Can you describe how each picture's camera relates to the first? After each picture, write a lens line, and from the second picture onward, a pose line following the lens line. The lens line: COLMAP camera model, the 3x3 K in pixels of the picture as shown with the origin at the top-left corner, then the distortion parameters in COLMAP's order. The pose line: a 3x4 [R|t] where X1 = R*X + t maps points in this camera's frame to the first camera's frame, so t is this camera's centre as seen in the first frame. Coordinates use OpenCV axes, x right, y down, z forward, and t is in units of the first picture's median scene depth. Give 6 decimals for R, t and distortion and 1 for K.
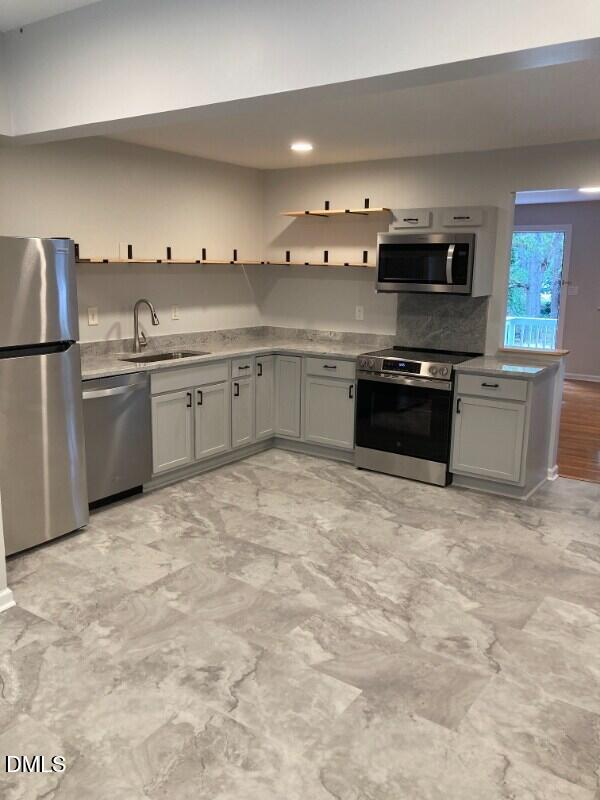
lens RADIAL K [[659.5, 0, 300.0], [0, 659.5, 400.0], [0, 0, 1]] dist [0.072385, -0.061544]
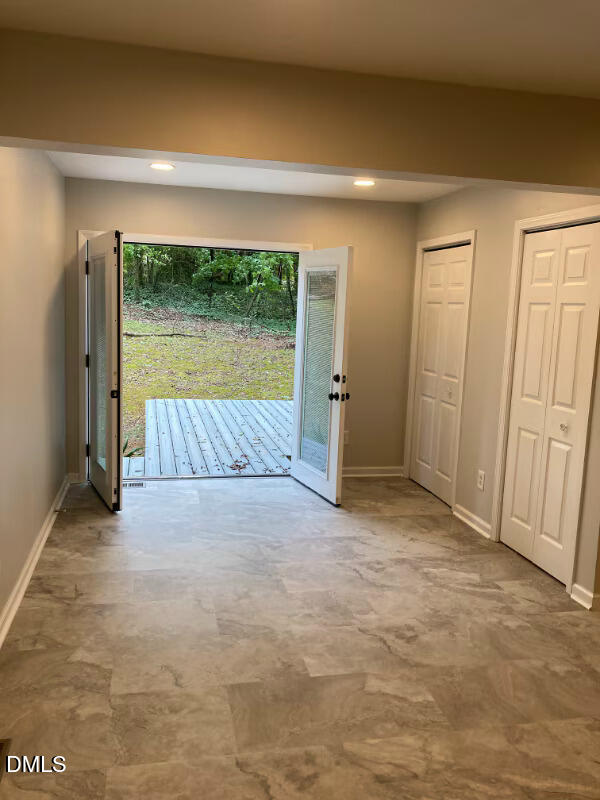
lens RADIAL K [[659.5, 0, 300.0], [0, 659.5, 400.0], [0, 0, 1]] dist [0.072385, -0.061544]
pose [[-0.684441, 0.063839, -0.726268, 0.870182], [-0.188877, 0.946623, 0.261208, -0.289540], [0.704177, 0.315957, -0.635851, 1.511980]]
